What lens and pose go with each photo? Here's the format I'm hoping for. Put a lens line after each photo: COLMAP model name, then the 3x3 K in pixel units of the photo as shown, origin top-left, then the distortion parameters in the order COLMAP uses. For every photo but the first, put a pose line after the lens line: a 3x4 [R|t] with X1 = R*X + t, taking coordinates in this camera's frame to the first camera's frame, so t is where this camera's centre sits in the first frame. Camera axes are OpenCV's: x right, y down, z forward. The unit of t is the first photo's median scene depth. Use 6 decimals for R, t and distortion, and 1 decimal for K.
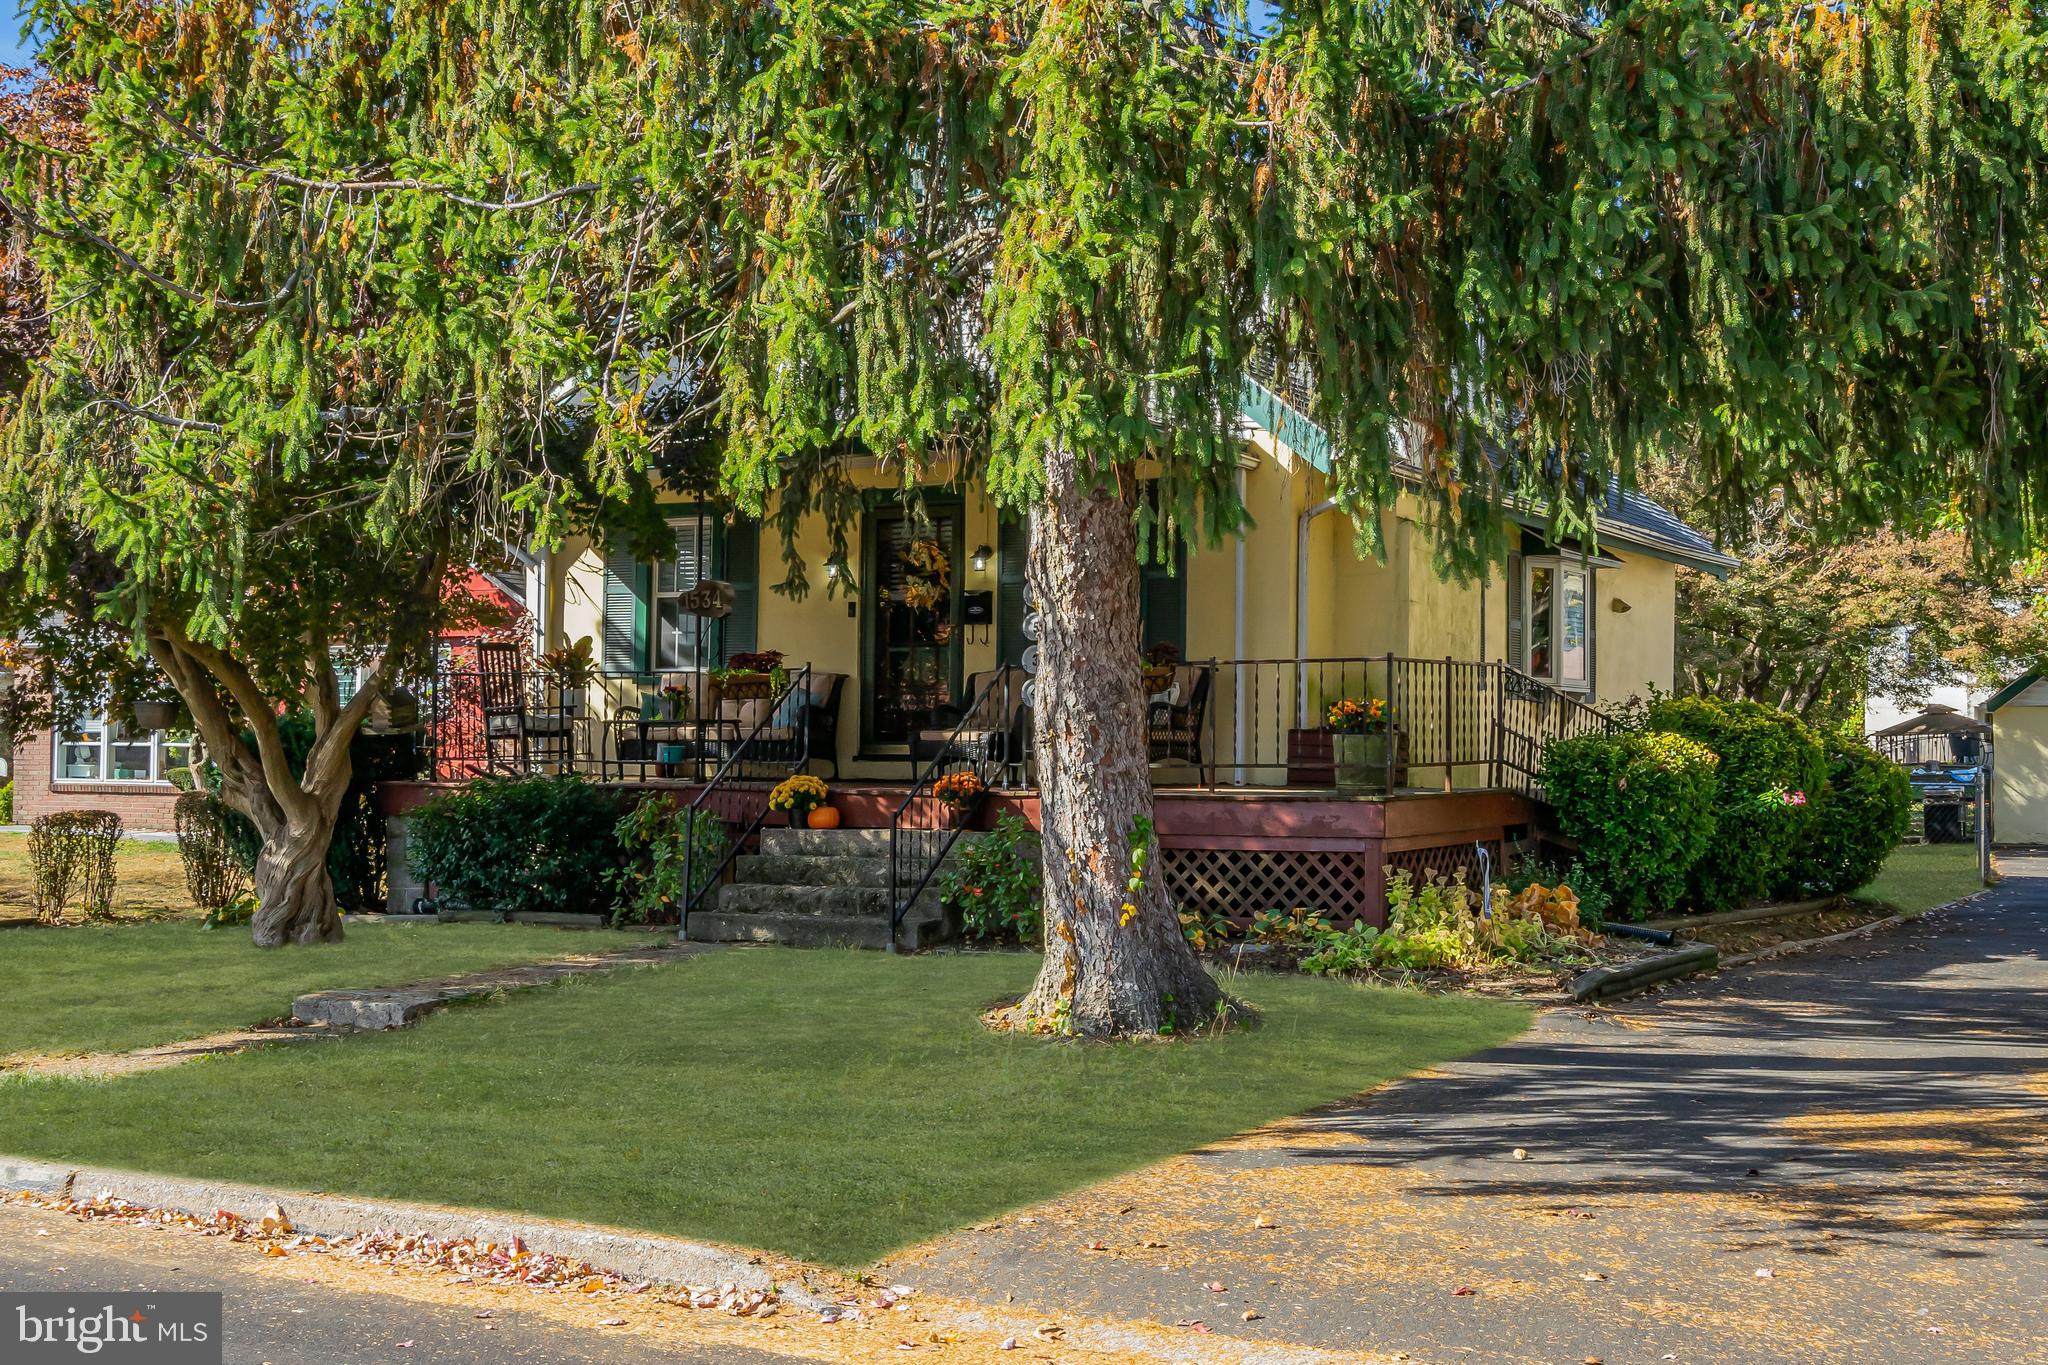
lens RADIAL K [[2569.9, 0, 1020.1], [0, 2569.9, 683.8], [0, 0, 1]] dist [0.041337, 0.000000]
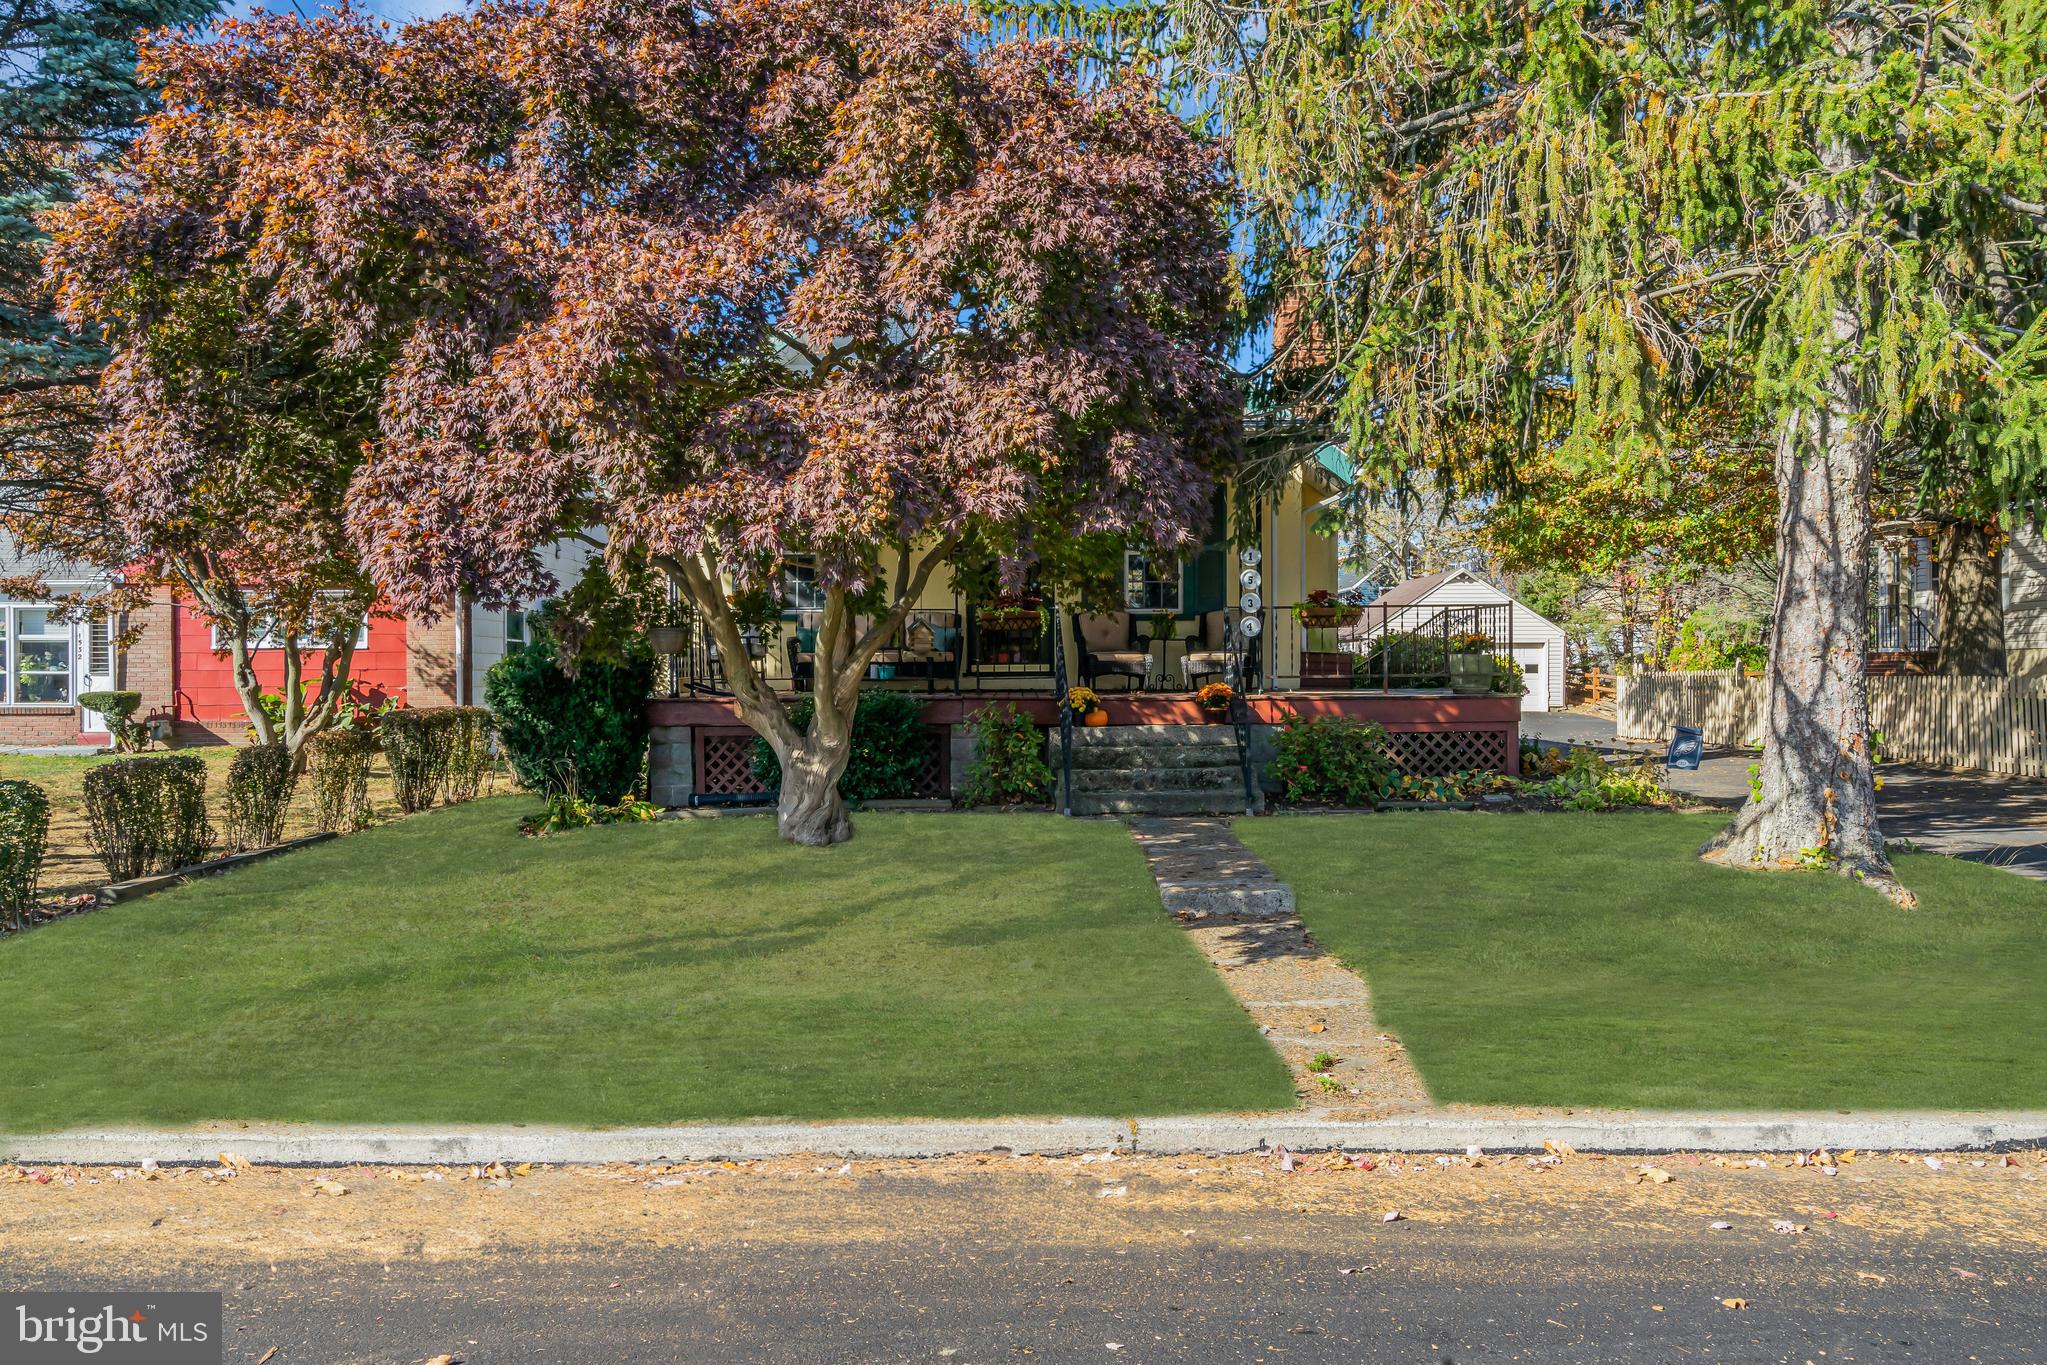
lens RADIAL K [[1385.5, 0, 1033.1], [0, 1385.5, 681.7], [0, 0, 1]] dist [0.006407, 0.001046]
pose [[0.859384, -0.014046, 0.511138, -0.452635], [-0.003502, 0.999438, 0.033352, 0.008400], [-0.511319, -0.030452, 0.858851, 0.371694]]
